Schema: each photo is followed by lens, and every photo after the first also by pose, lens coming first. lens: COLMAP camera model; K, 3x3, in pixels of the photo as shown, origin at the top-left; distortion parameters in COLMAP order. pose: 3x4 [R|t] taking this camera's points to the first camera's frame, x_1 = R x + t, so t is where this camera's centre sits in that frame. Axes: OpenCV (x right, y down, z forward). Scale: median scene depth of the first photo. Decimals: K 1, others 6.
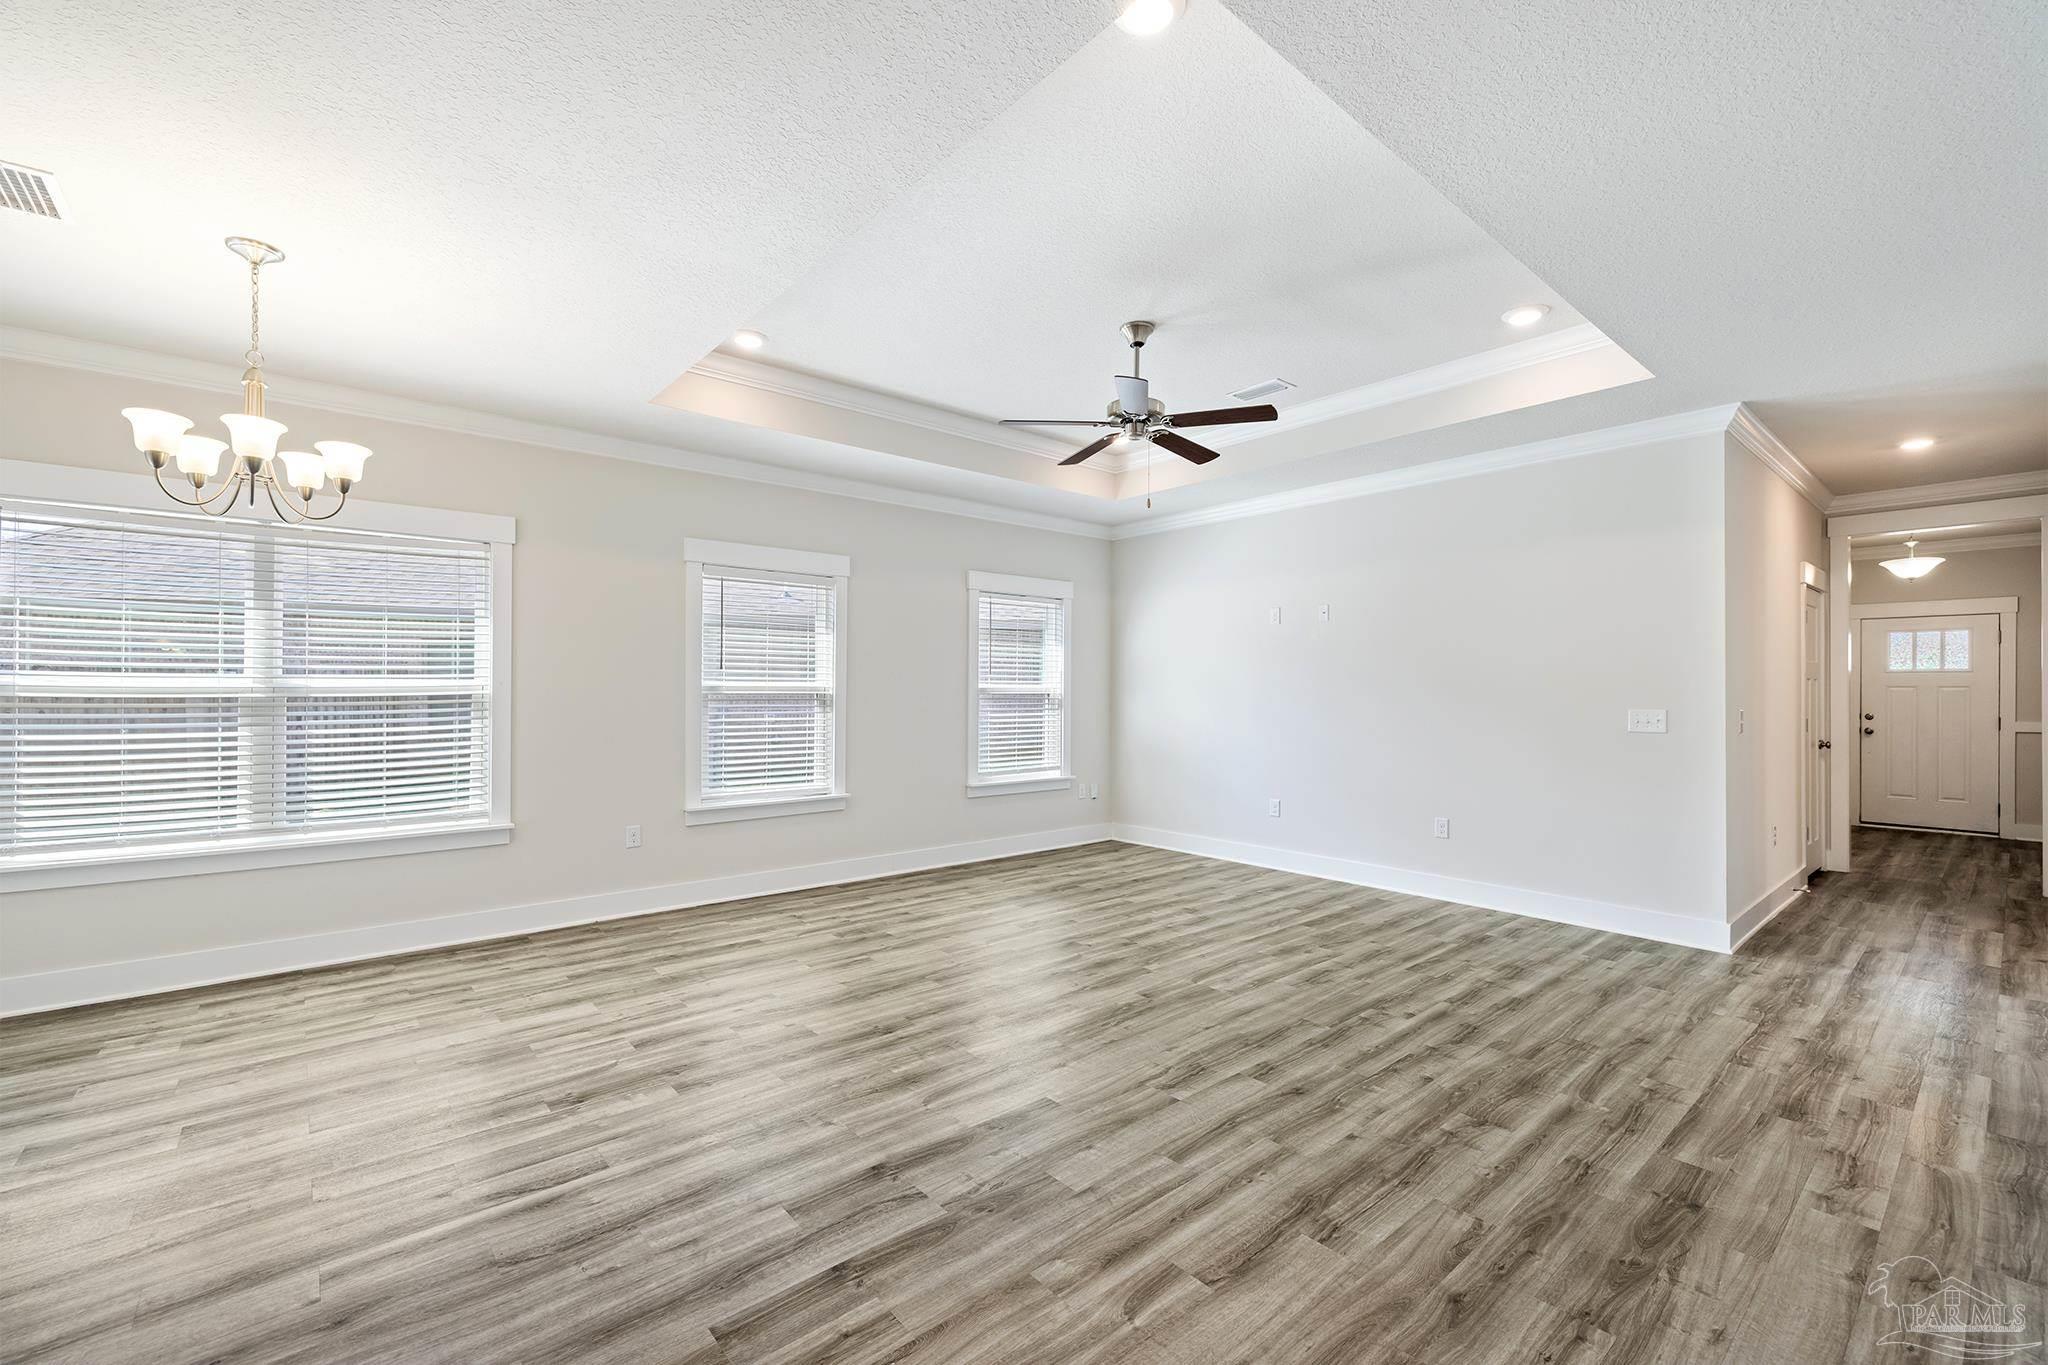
lens RADIAL K [[858.7, 0, 1022.8], [0, 858.7, 691.1], [0, 0, 1]] dist [0.001899, 0.000098]
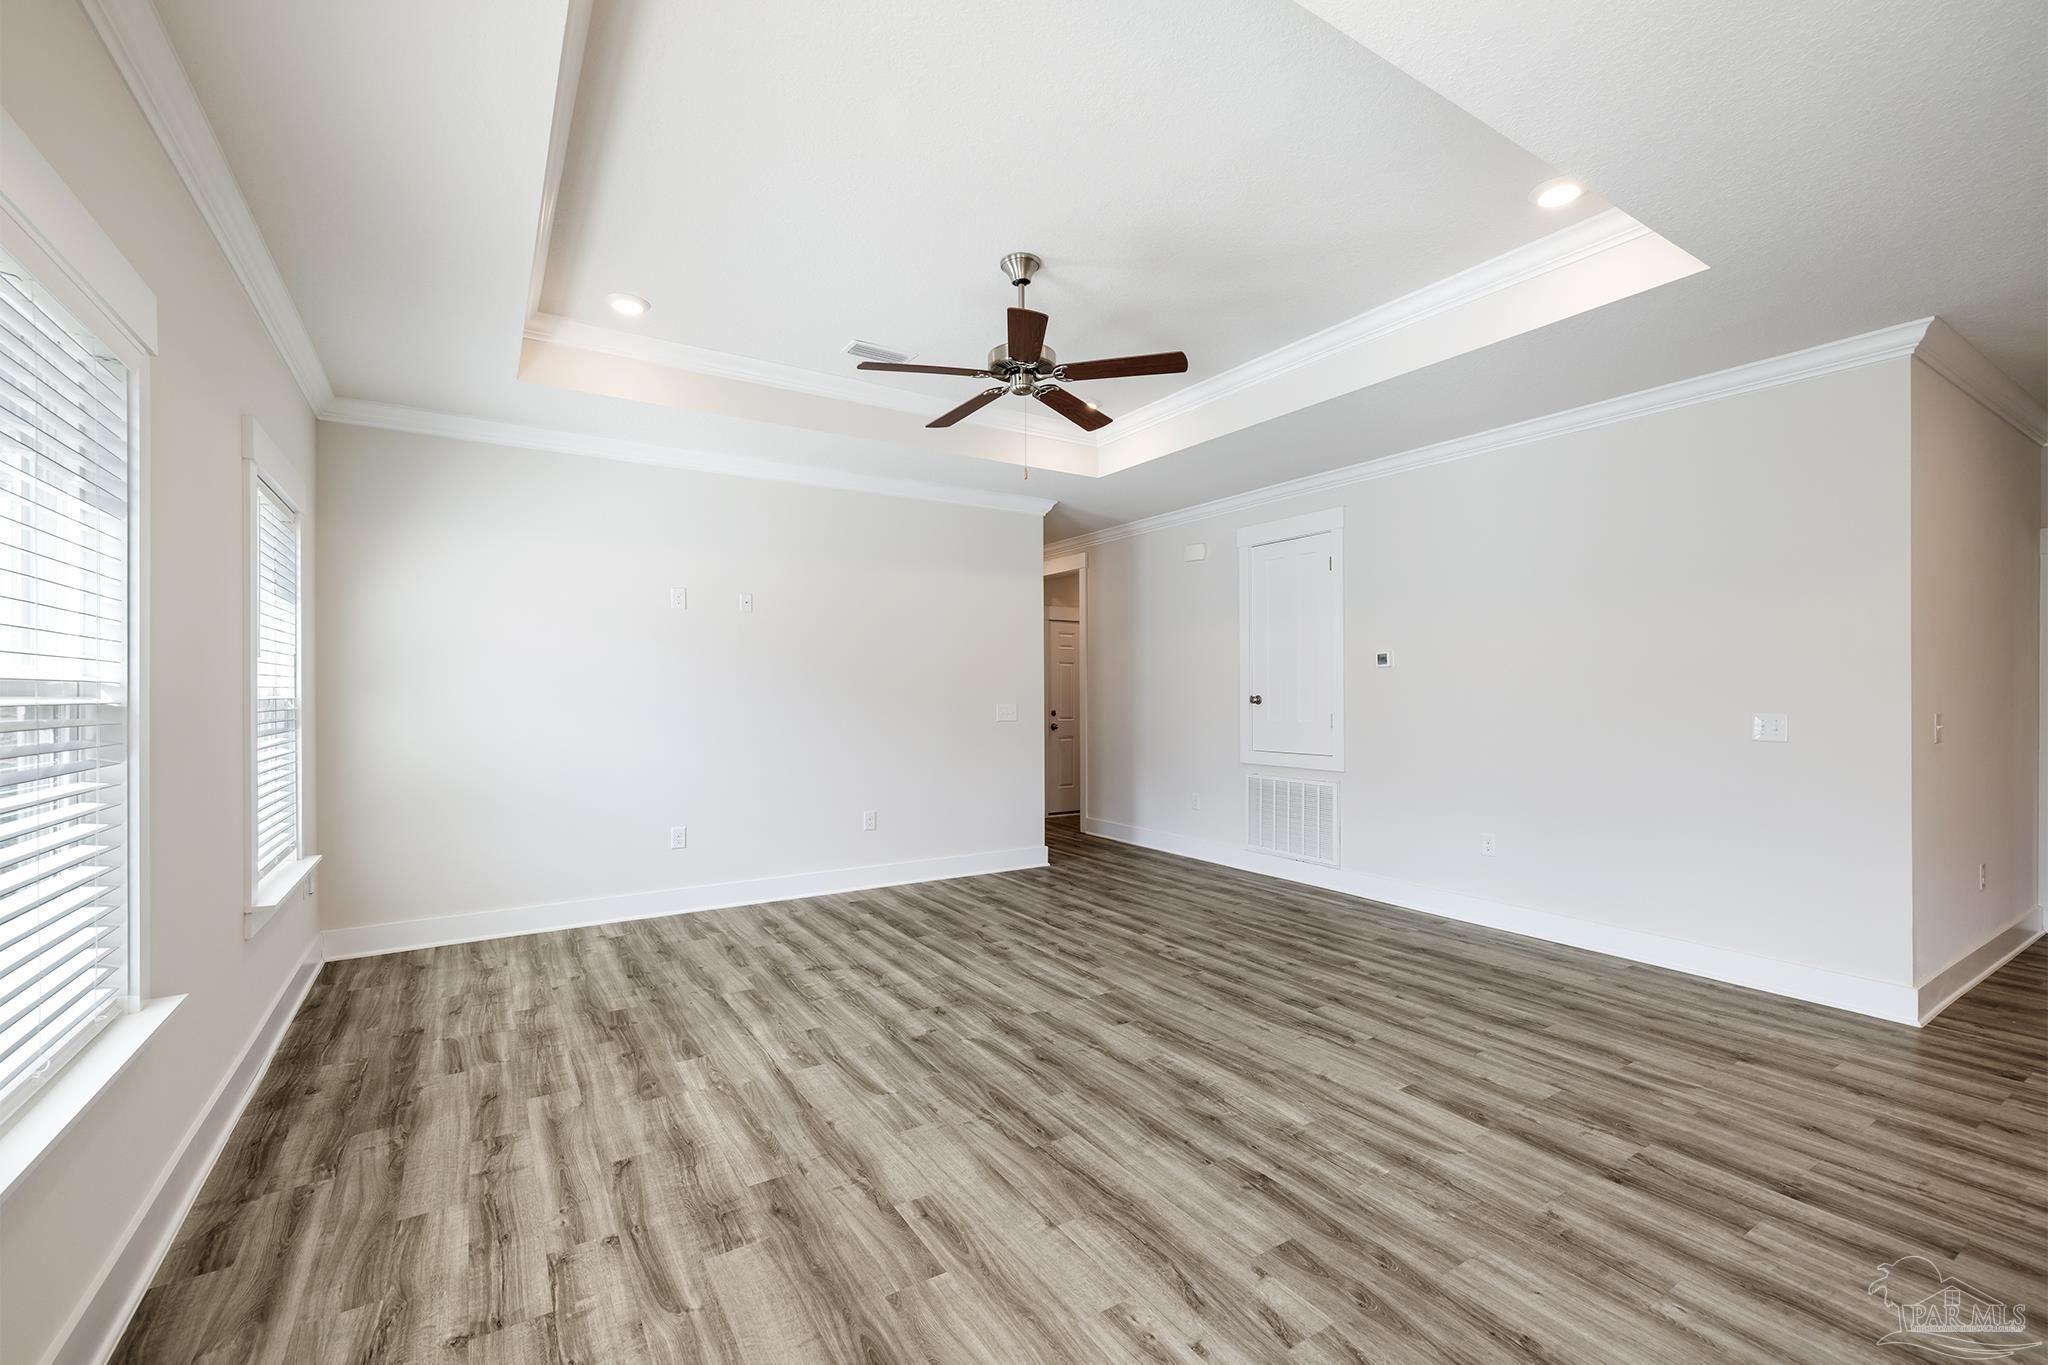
lens RADIAL K [[858.7, 0, 1022.8], [0, 858.7, 691.1], [0, 0, 1]] dist [0.001899, 0.000098]
pose [[0.137171, -0.001781, 0.990546, -0.776968], [0.001936, 0.999997, 0.001530, -0.002603], [-0.990545, 0.001707, 0.137174, 0.968611]]
